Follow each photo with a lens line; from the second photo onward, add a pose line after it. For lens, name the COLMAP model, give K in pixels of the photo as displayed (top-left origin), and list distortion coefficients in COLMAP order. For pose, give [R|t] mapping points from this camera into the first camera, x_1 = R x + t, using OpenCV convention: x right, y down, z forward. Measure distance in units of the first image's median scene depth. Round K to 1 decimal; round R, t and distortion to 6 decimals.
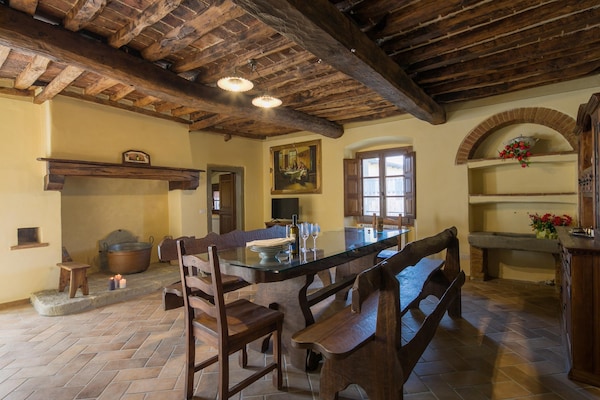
lens RADIAL K [[285.8, 0, 300.0], [0, 285.8, 200.0], [0, 0, 1]] dist [-0.000095, -0.000027]
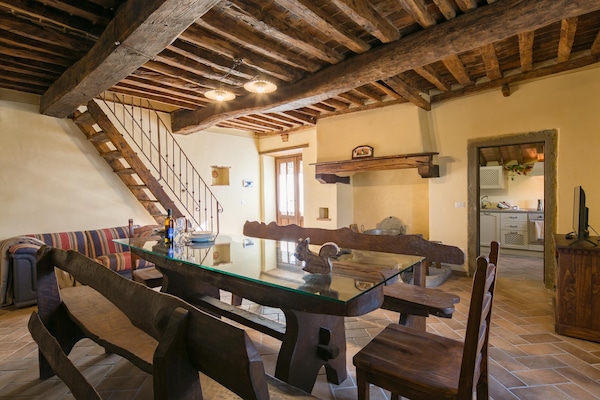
lens RADIAL K [[285.8, 0, 300.0], [0, 285.8, 200.0], [0, 0, 1]] dist [-0.000095, -0.000027]
pose [[-0.011605, 0.035293, -0.999310, 0.546376], [0.013732, 0.999288, 0.035133, -0.004584], [0.999838, -0.013315, -0.012082, 0.765125]]
